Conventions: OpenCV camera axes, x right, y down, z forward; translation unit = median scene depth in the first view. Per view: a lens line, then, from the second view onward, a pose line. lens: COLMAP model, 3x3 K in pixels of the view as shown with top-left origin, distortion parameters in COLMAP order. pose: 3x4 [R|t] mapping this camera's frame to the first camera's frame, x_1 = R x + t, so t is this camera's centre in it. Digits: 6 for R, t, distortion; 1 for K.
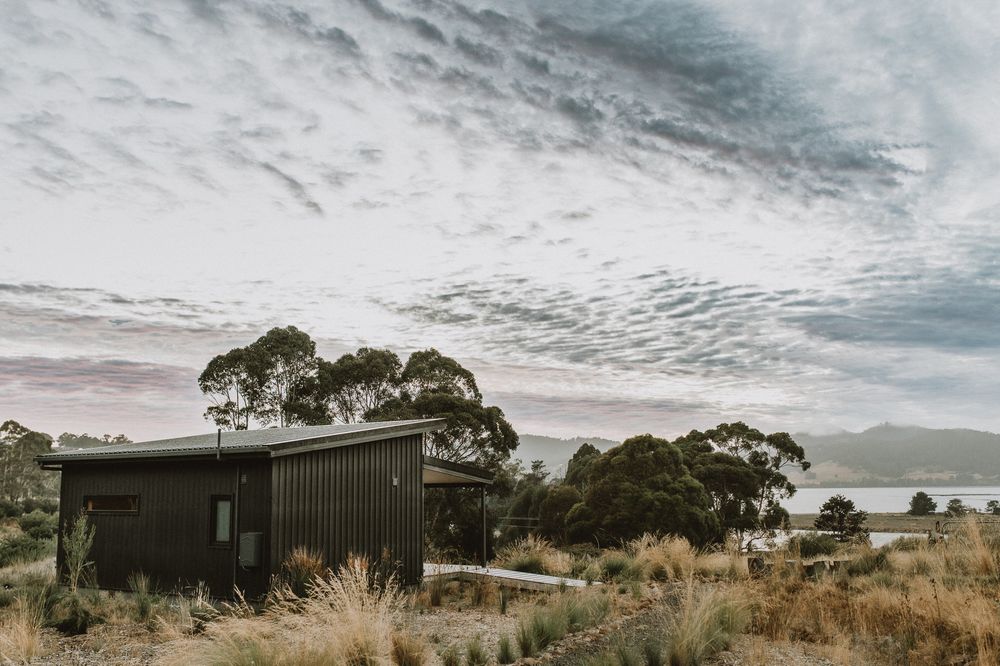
lens RADIAL K [[958.0, 0, 500.0], [0, 958.0, 333.0], [0, 0, 1]] dist [0.004326, 0.015316]
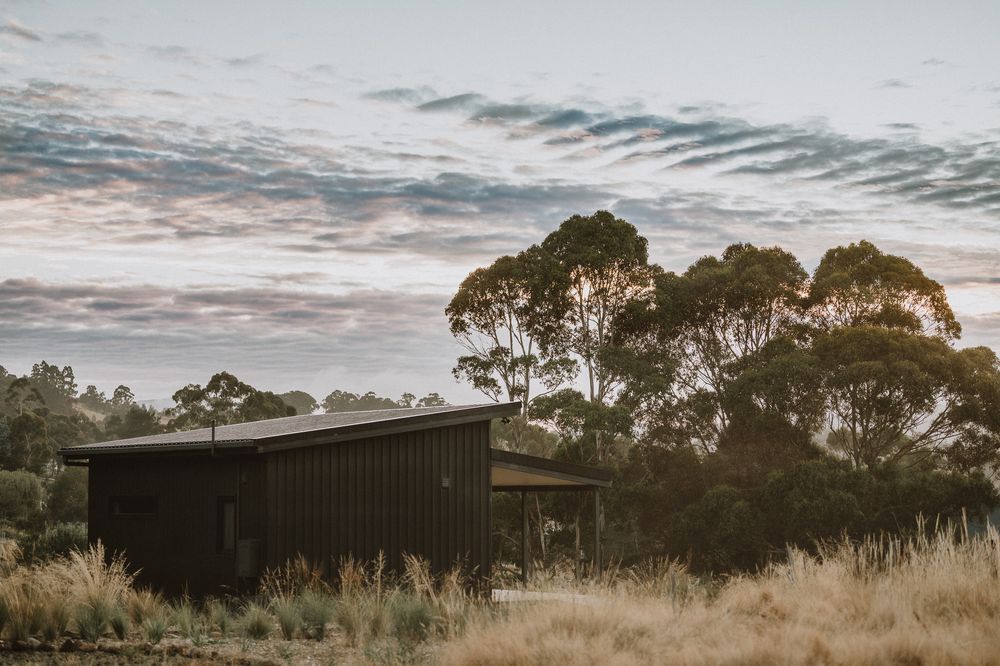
lens RADIAL K [[1888.6, 0, 500.0], [0, 1888.6, 333.0], [0, 0, 1]] dist [0.052924, 0.073313]
pose [[0.947927, -0.018155, -0.317968, 0.078538], [0.041472, 0.996910, 0.066714, -0.012739], [0.315775, -0.076427, 0.945751, -0.082197]]
